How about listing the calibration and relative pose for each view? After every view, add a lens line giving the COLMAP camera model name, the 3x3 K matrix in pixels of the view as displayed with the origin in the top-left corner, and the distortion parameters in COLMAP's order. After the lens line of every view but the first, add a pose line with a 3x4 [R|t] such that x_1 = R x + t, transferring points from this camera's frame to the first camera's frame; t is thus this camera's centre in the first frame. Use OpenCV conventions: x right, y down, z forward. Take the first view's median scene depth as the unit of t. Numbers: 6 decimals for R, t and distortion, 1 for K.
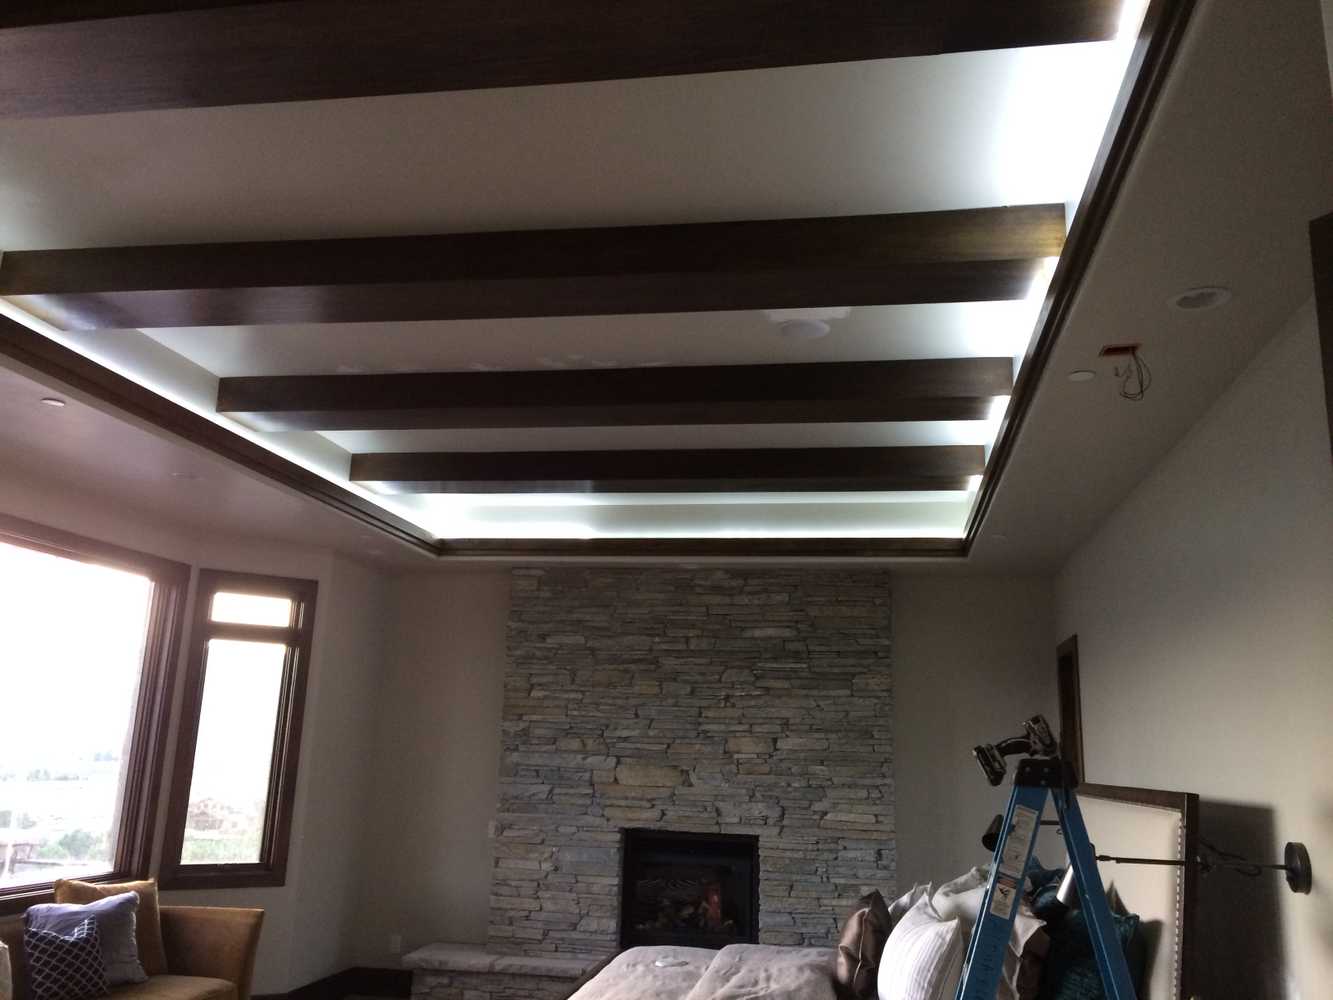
lens RADIAL K [[1126.9, 0, 666.5], [0, 1126.9, 500.0], [0, 0, 1]] dist [0.085317, -0.111803]
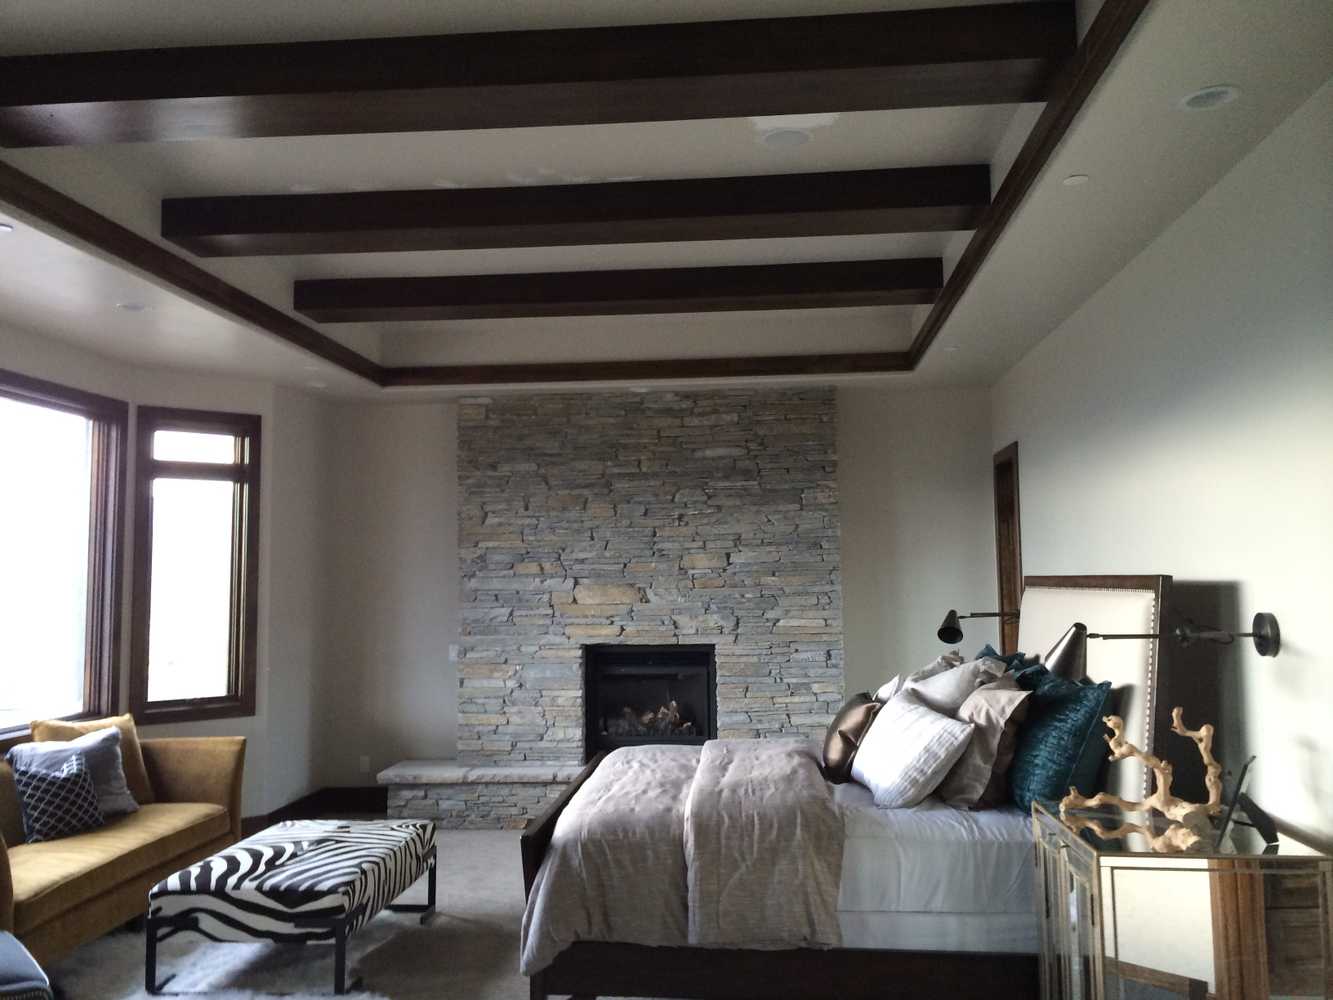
lens RADIAL K [[1126.9, 0, 666.5], [0, 1126.9, 500.0], [0, 0, 1]] dist [0.085317, -0.111803]
pose [[0.995329, -0.041535, 0.087146, -0.048576], [0.027967, 0.988062, 0.151499, 0.004291], [-0.092398, -0.148354, 0.984608, -0.005115]]
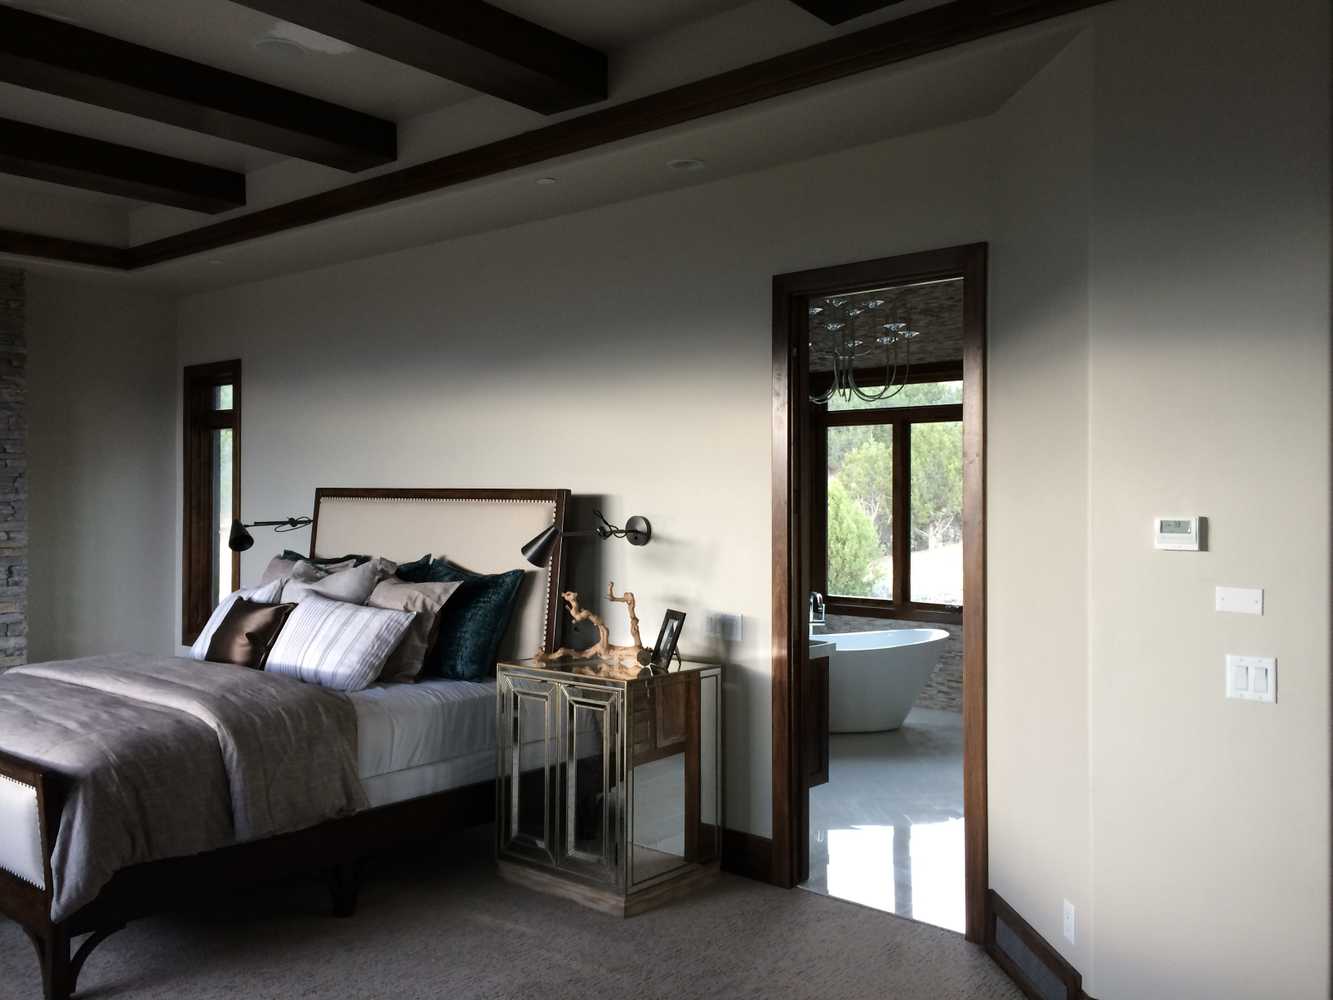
lens RADIAL K [[1126.9, 0, 666.5], [0, 1126.9, 500.0], [0, 0, 1]] dist [0.085317, -0.111803]
pose [[0.512305, -0.037692, 0.857976, -0.340366], [-0.176978, 0.972960, 0.148418, 0.014096], [-0.840370, -0.227879, 0.491782, 0.079750]]
